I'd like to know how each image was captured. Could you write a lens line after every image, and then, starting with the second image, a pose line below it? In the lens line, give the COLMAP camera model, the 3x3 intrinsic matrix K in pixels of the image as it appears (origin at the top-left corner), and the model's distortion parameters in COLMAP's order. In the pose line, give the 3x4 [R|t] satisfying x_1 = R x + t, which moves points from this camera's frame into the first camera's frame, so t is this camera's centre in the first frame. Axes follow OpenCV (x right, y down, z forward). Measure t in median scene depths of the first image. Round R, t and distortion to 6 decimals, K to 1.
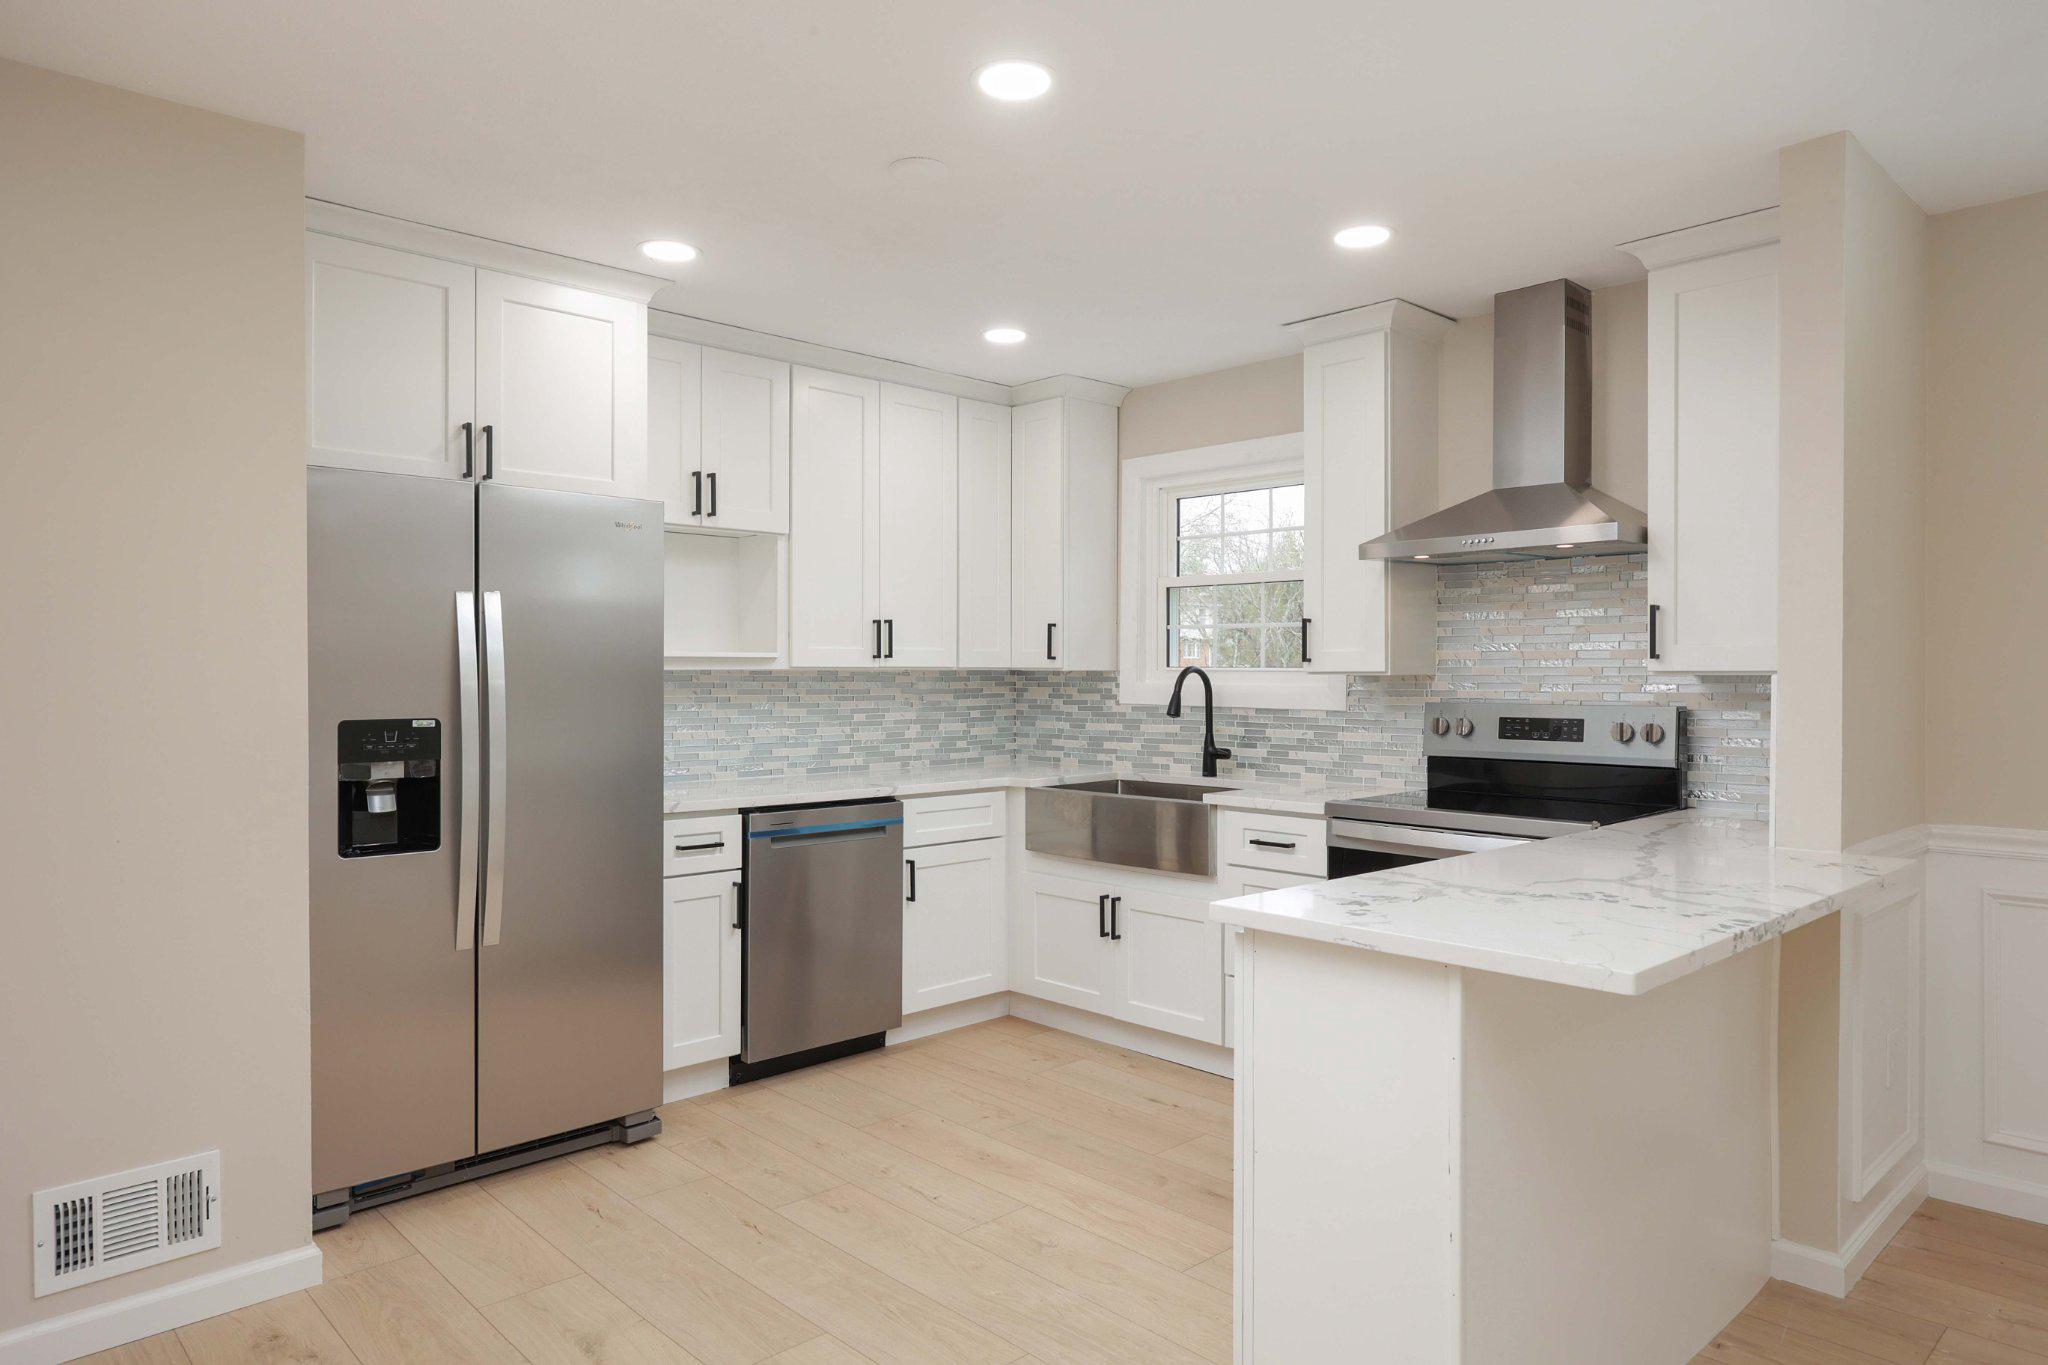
lens RADIAL K [[1273.2, 0, 1018.7], [0, 1273.2, 672.1], [0, 0, 1]] dist [0.013768, -0.001206]
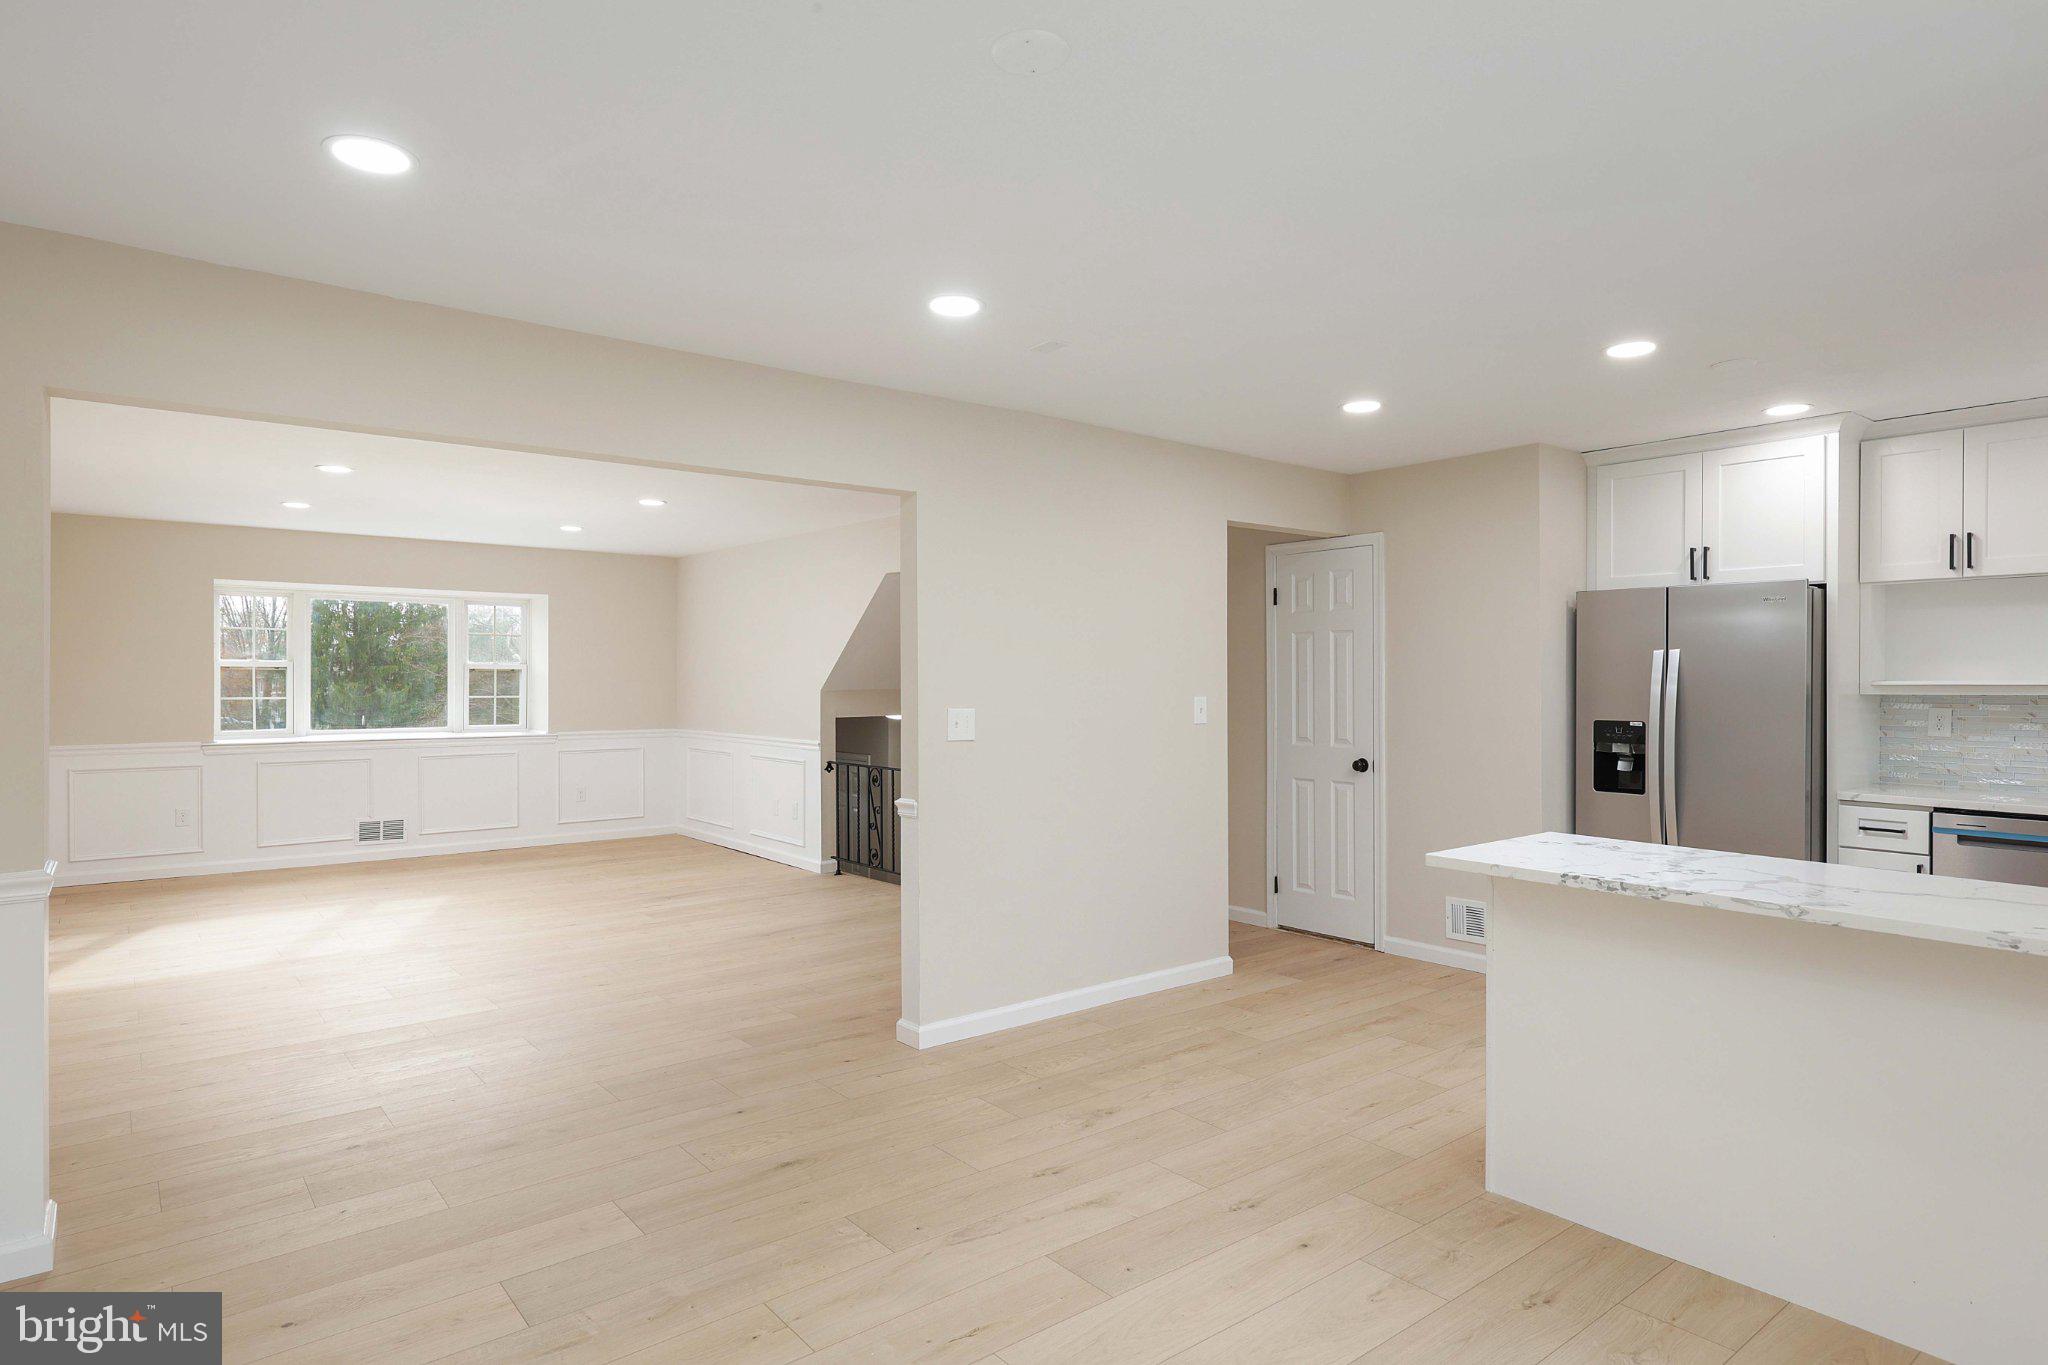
lens RADIAL K [[1124.2, 0, 1024.1], [0, 1124.2, 681.9], [0, 0, 1]] dist [0.007013, -0.002283]
pose [[-0.066831, 0.004291, -0.997755, 0.938086], [0.002444, 0.999988, 0.004137, -0.022335], [0.997761, -0.002162, -0.066840, 0.189005]]
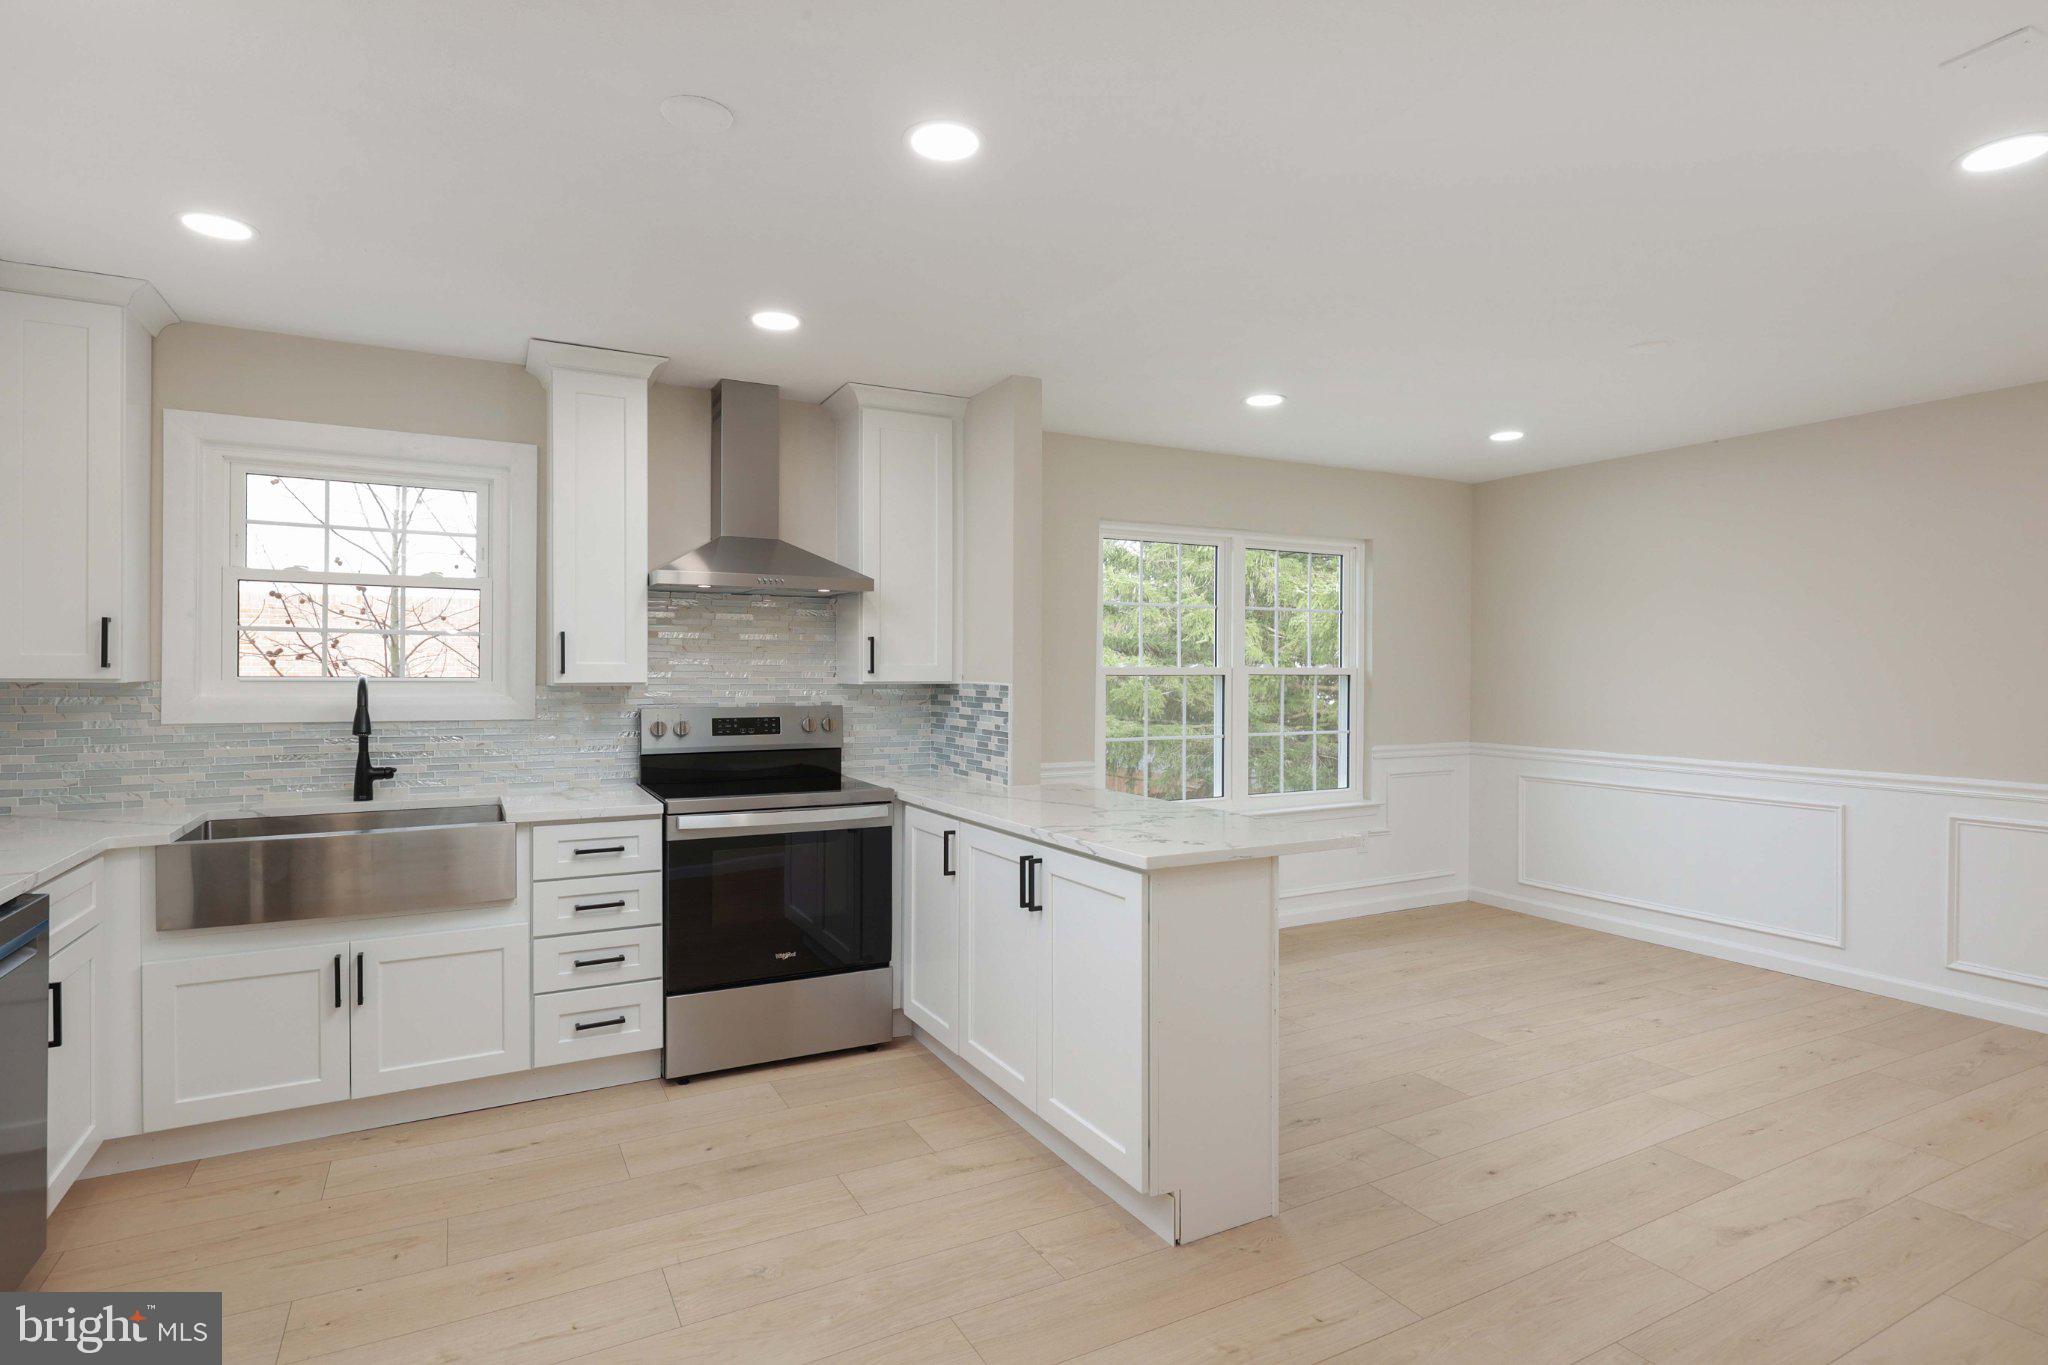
lens RADIAL K [[1028.8, 0, 1038.5], [0, 1028.8, 672.4], [0, 0, 1]] dist [0.002435, 0.002352]
pose [[0.261969, -0.000355, 0.965076, -0.502532], [-0.001749, 0.999998, 0.000842, -0.010578], [-0.965075, -0.001908, 0.261967, 0.426971]]
